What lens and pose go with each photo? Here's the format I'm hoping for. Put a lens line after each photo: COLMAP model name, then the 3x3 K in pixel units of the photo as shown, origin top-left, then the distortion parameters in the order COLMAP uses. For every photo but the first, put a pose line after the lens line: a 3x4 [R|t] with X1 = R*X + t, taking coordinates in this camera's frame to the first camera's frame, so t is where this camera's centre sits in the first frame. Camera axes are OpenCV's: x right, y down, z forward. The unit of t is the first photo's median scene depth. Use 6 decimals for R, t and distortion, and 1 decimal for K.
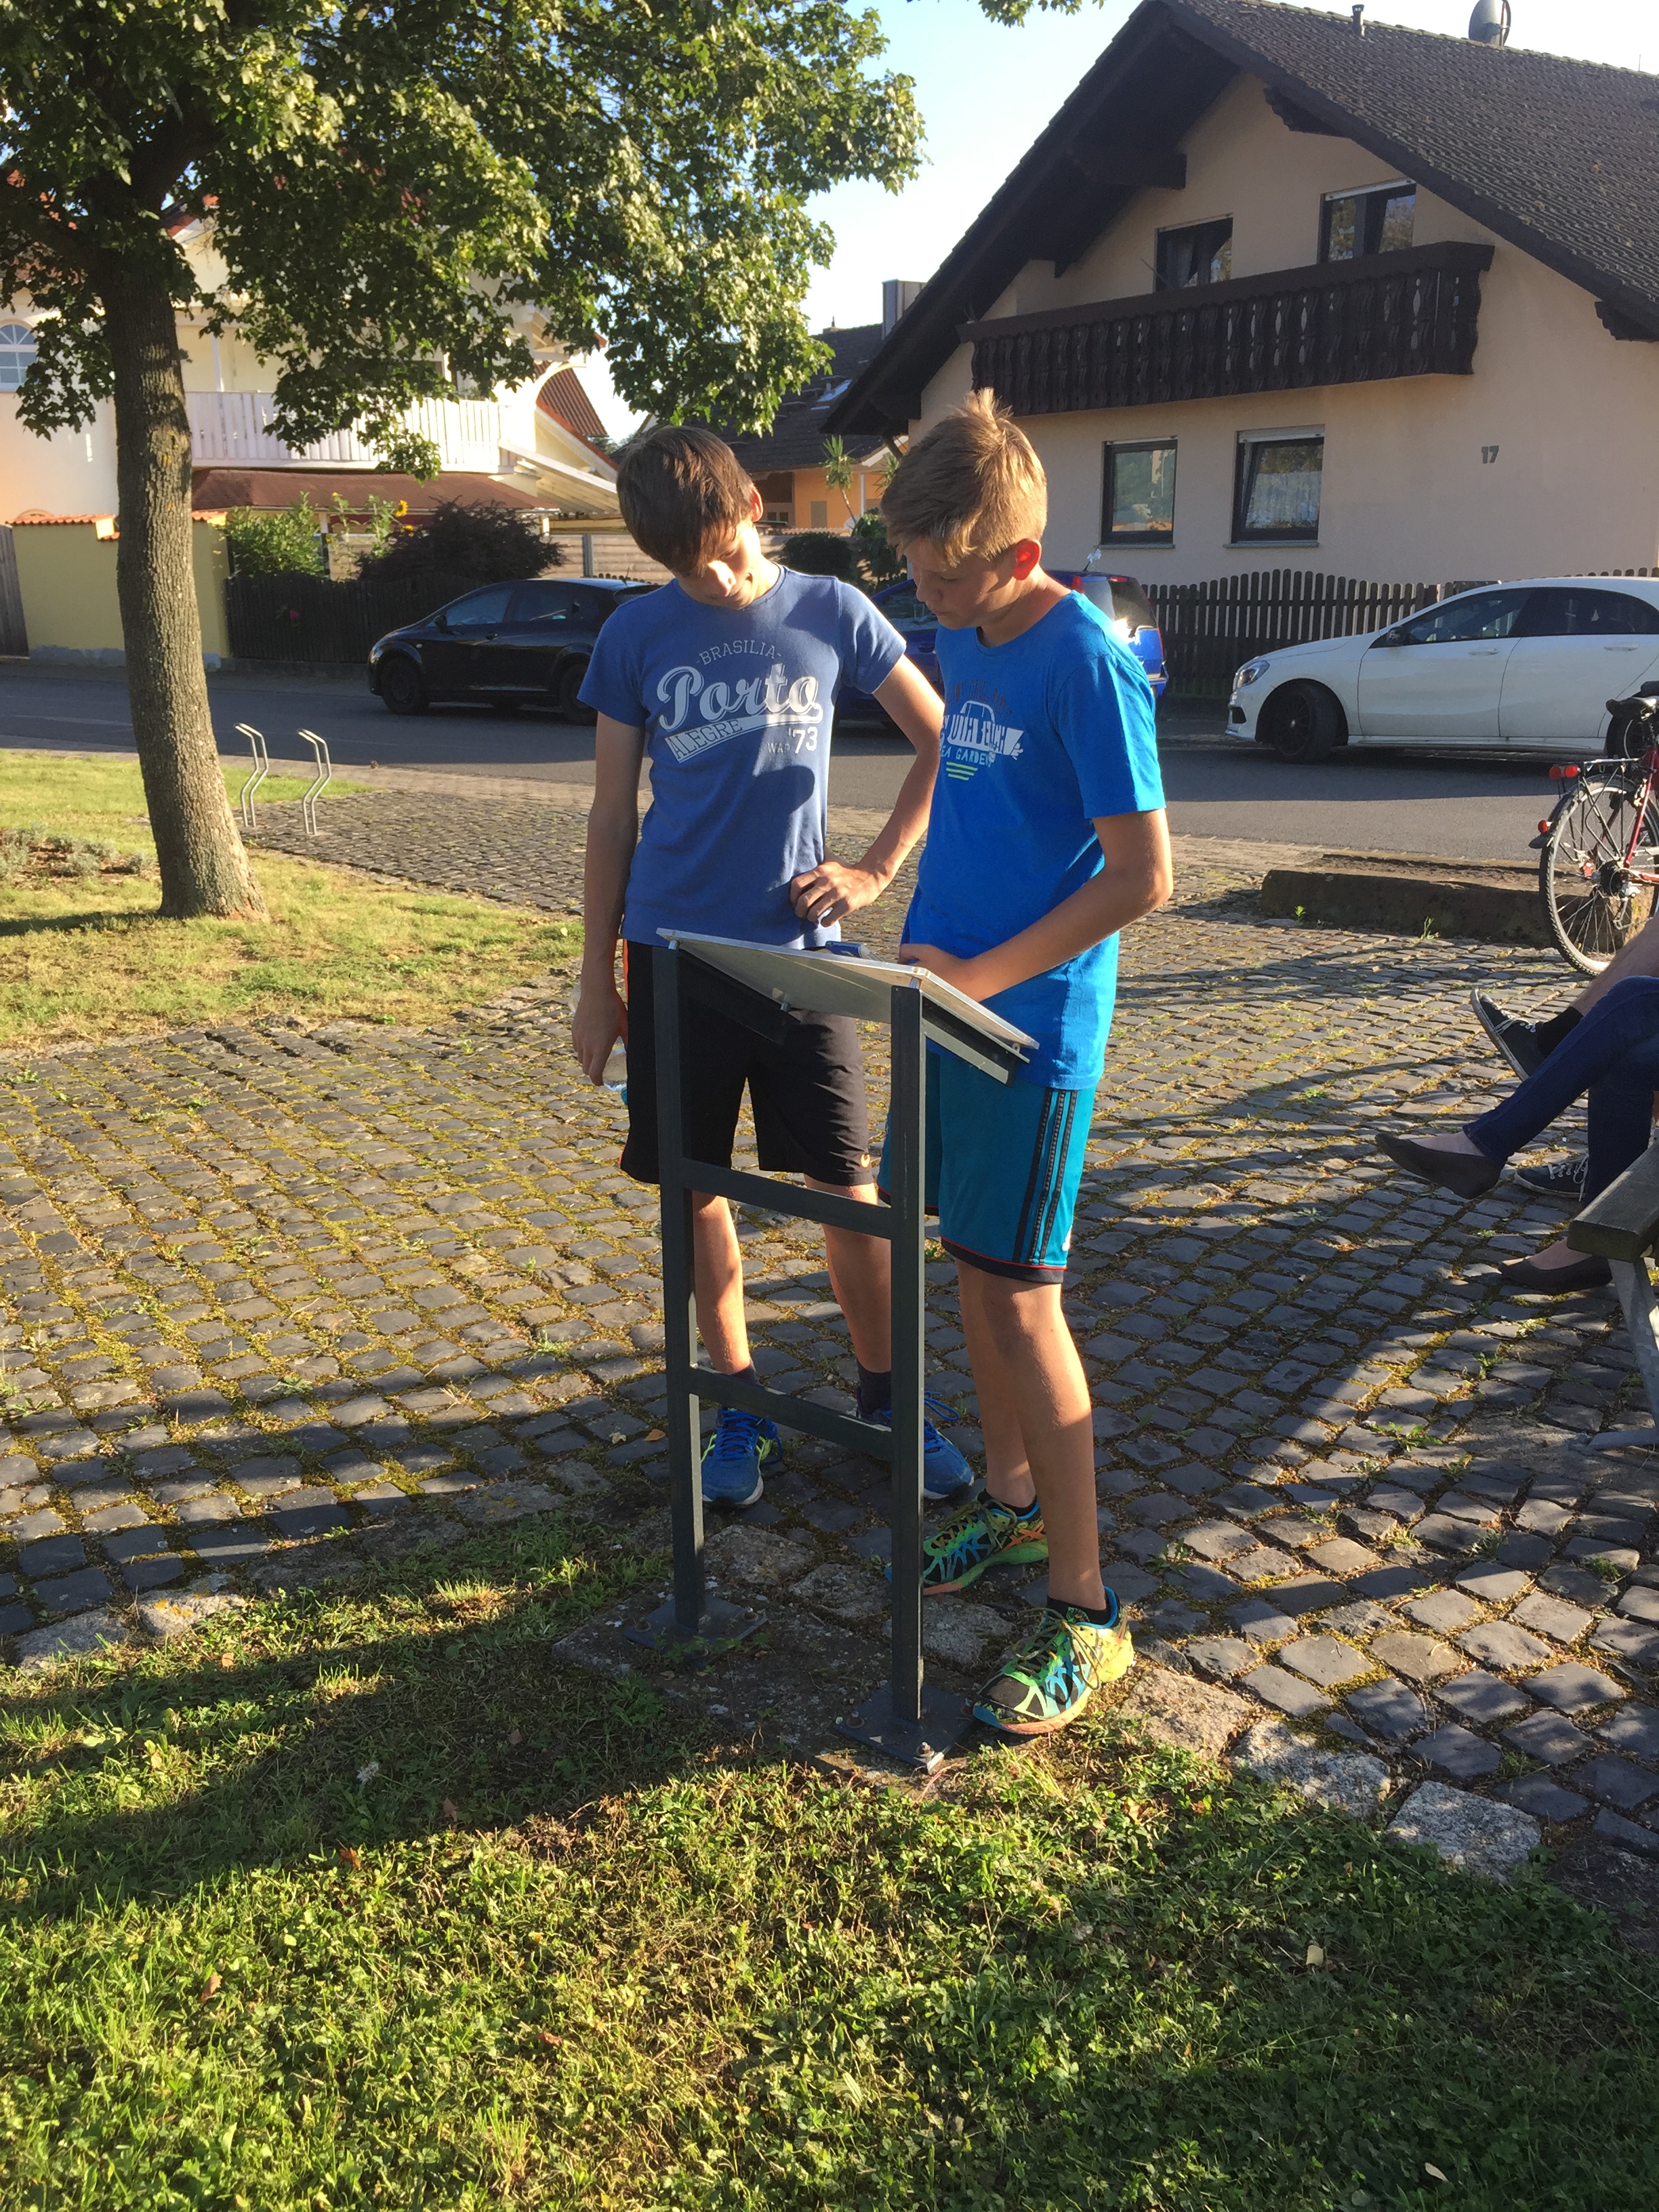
lens RADIAL K [[1890.7, 0, 820.1], [0, 1890.7, 1112.3], [0, 0, 1]] dist [0.078961, -0.108898]
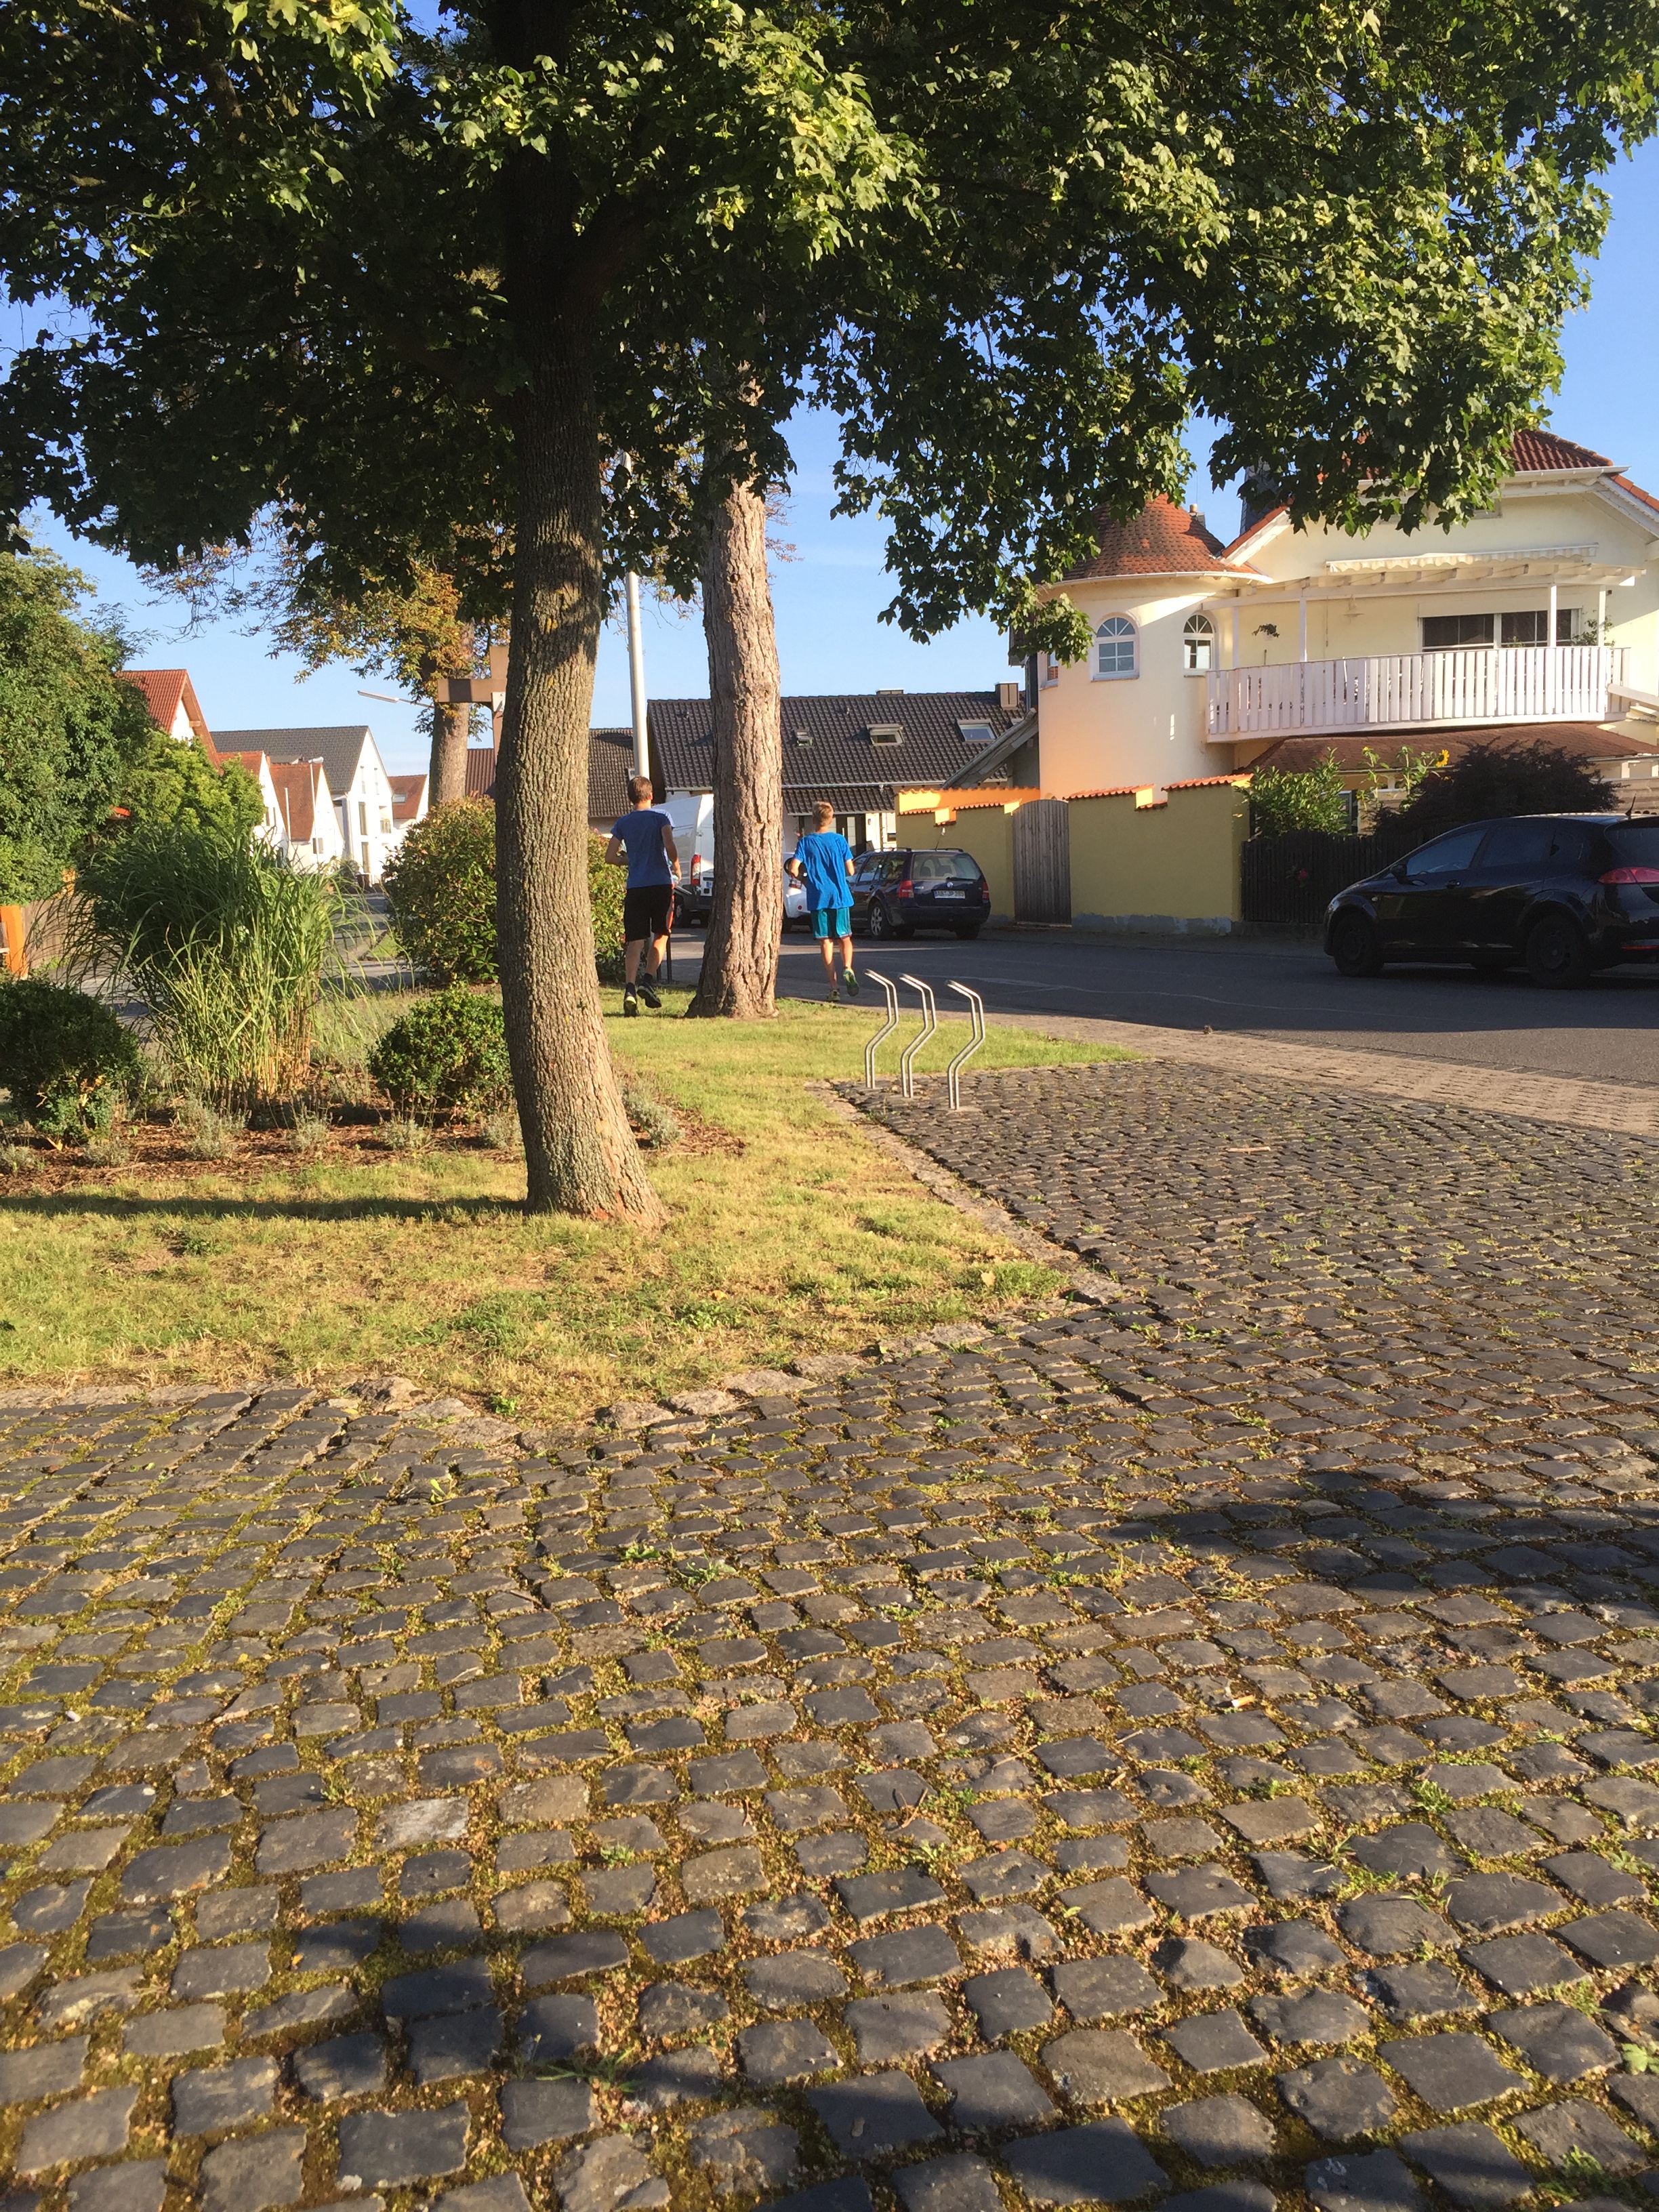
lens RADIAL K [[1890.7, 0, 820.6], [0, 1890.7, 1094.2], [0, 0, 1]] dist [0.078961, -0.108898]
pose [[0.828995, 0.043336, -0.557574, 0.477398], [-0.125856, 0.985876, -0.110495, -0.216442], [0.544911, 0.161774, 0.822740, 1.180771]]
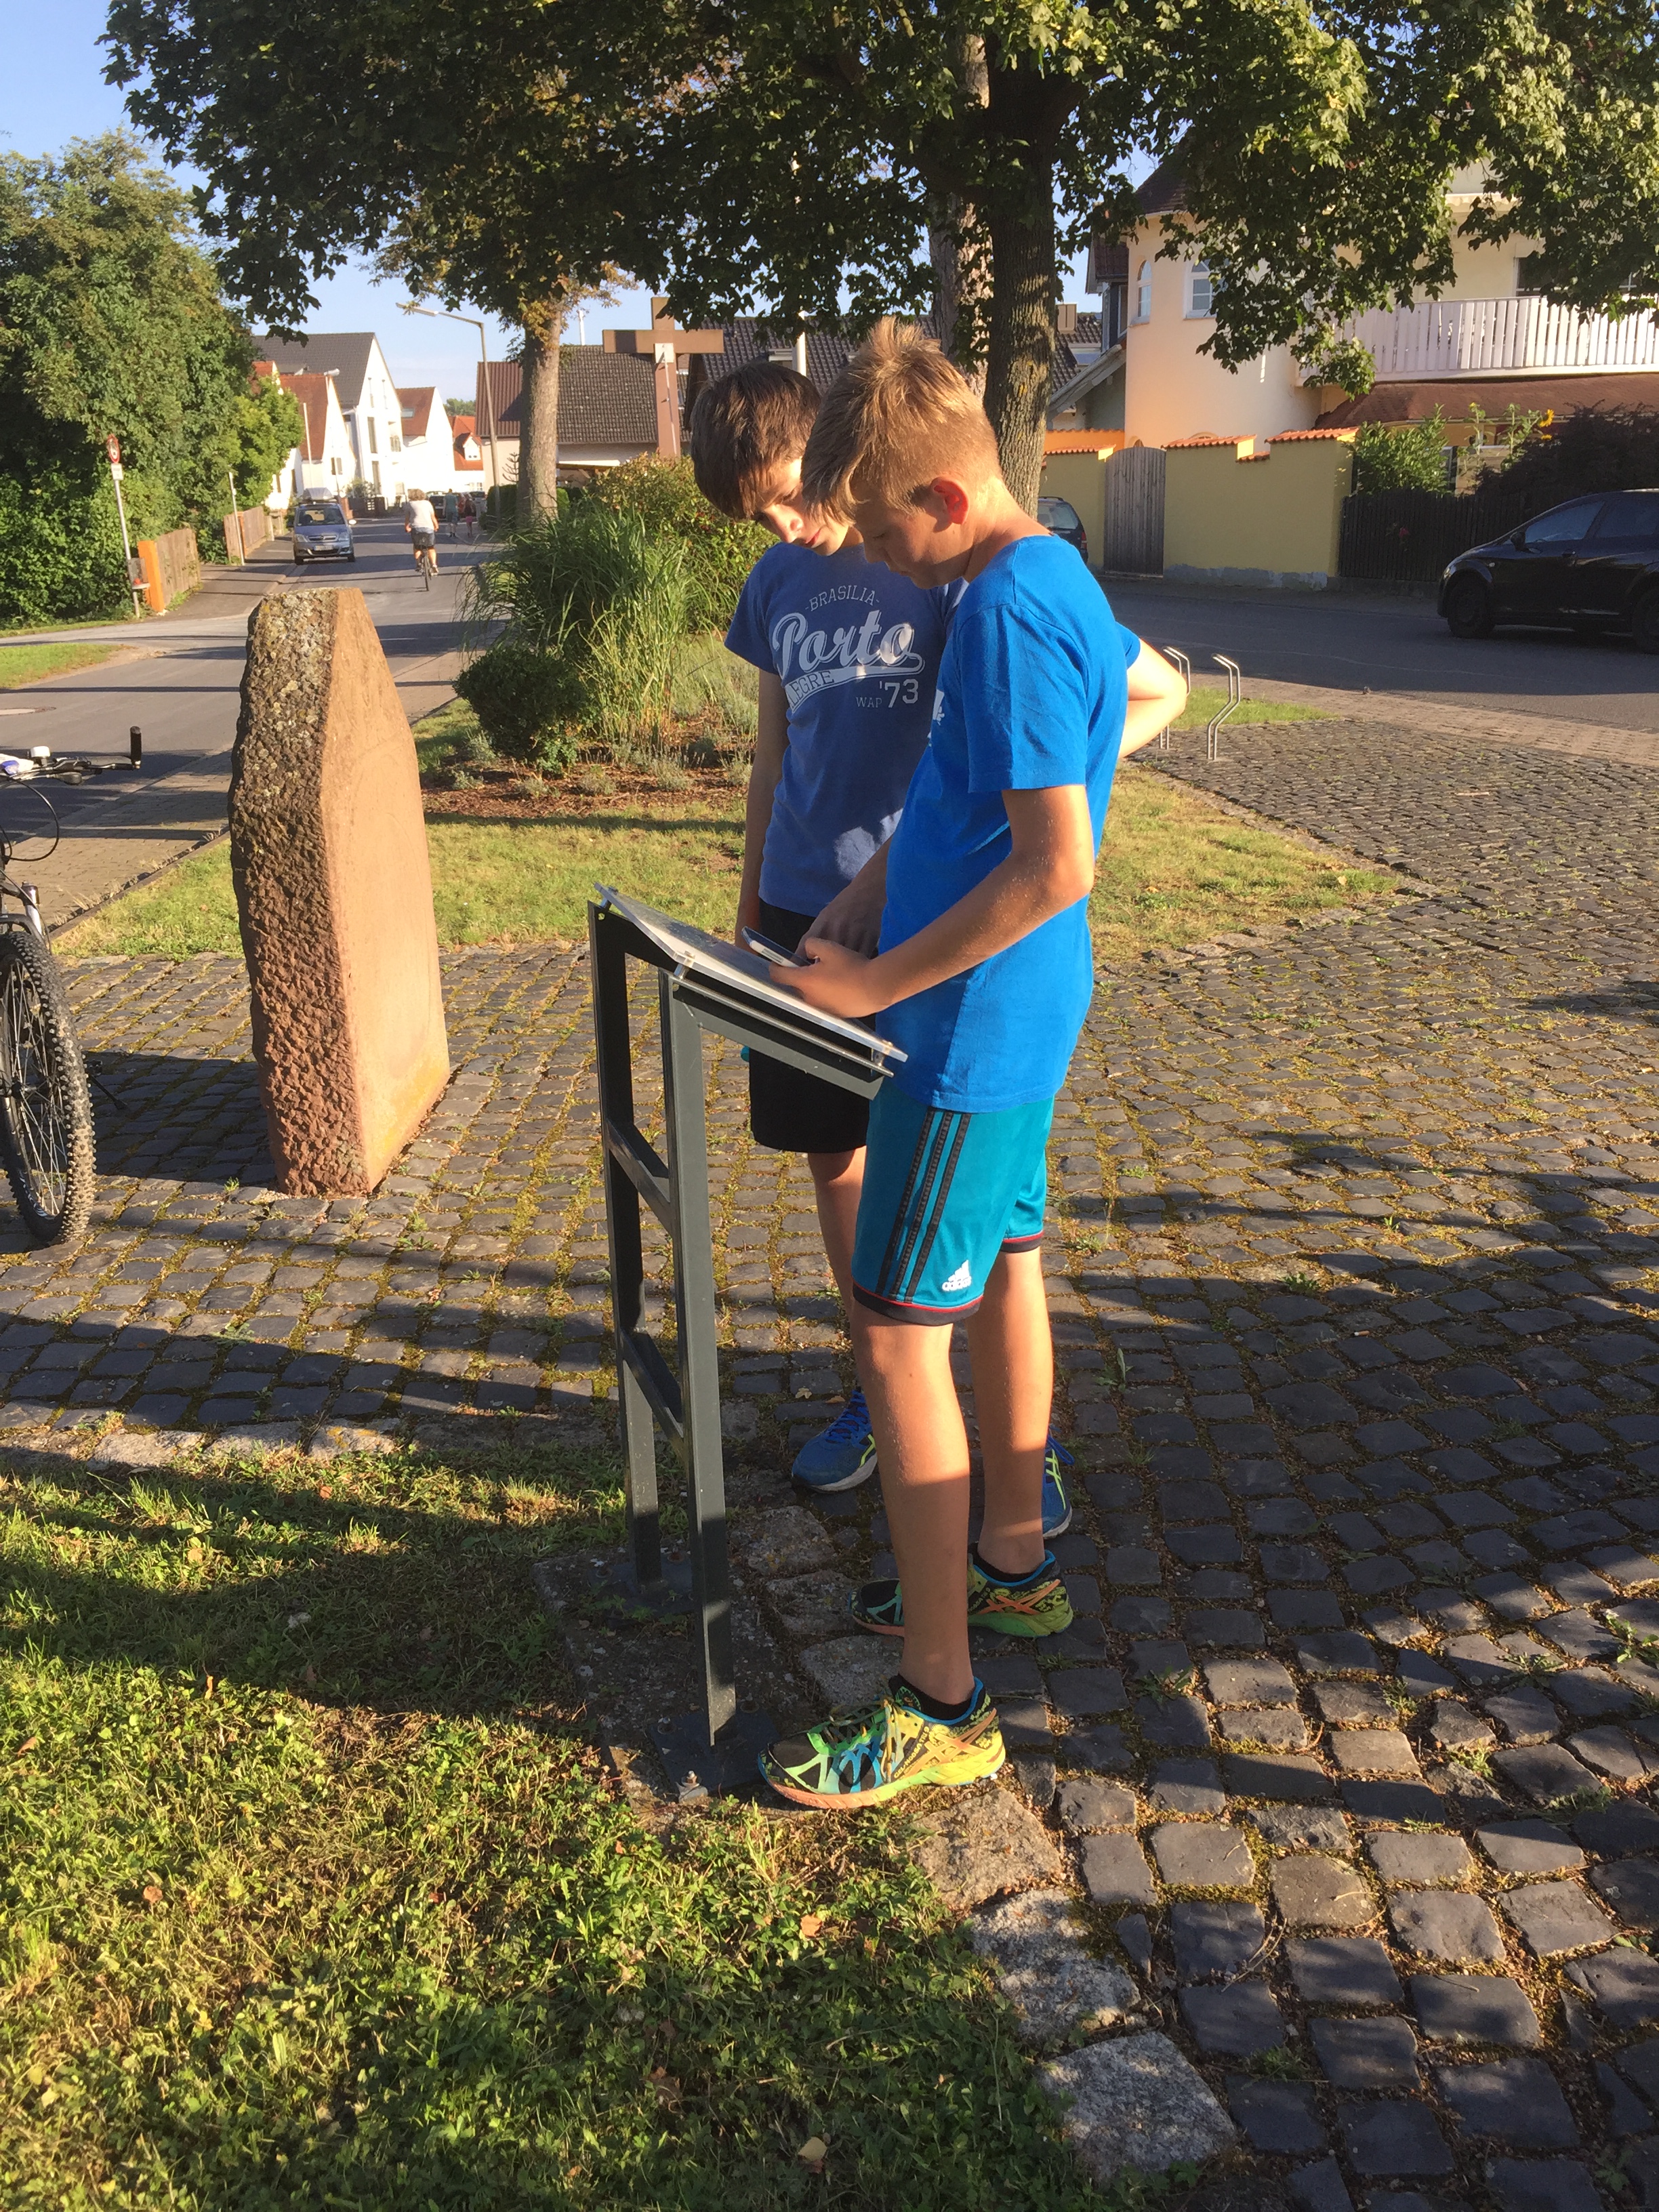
lens RADIAL K [[1890.7, 0, 827.9], [0, 1890.7, 1101.2], [0, 0, 1]] dist [0.078961, -0.108898]
pose [[0.828592, 0.159915, -0.536528, 0.482723], [-0.140684, 0.987061, 0.076931, -0.066648], [0.541889, 0.011737, 0.840368, 0.206002]]
